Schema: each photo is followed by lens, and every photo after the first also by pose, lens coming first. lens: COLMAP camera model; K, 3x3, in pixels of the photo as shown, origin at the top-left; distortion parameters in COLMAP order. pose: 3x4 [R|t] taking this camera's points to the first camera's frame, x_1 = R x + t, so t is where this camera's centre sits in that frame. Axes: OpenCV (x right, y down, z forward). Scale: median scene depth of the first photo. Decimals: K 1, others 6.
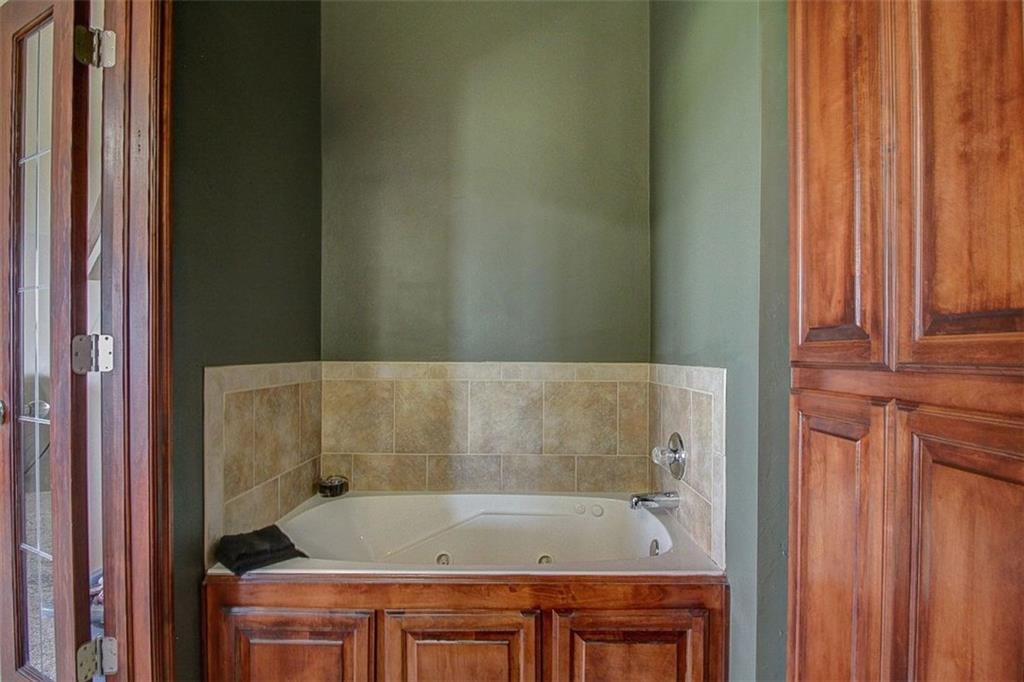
lens RADIAL K [[491.0, 0, 511.4], [0, 491.0, 343.2], [0, 0, 1]] dist [0.002395, -0.013071]
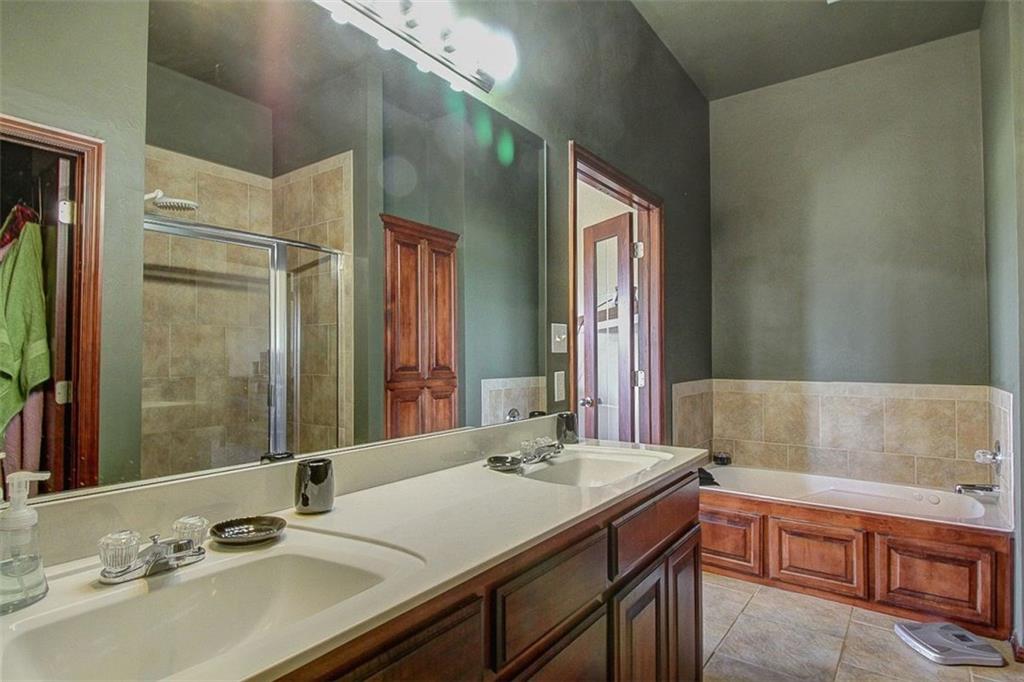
lens RADIAL K [[534.1, 0, 512.9], [0, 534.1, 346.3], [0, 0, 1]] dist [0.000565, -0.014833]
pose [[0.814131, -0.014779, -0.580494, 0.095770], [0.014285, 0.999883, -0.005422, -0.074708], [0.580506, -0.003878, 0.814247, -0.835600]]
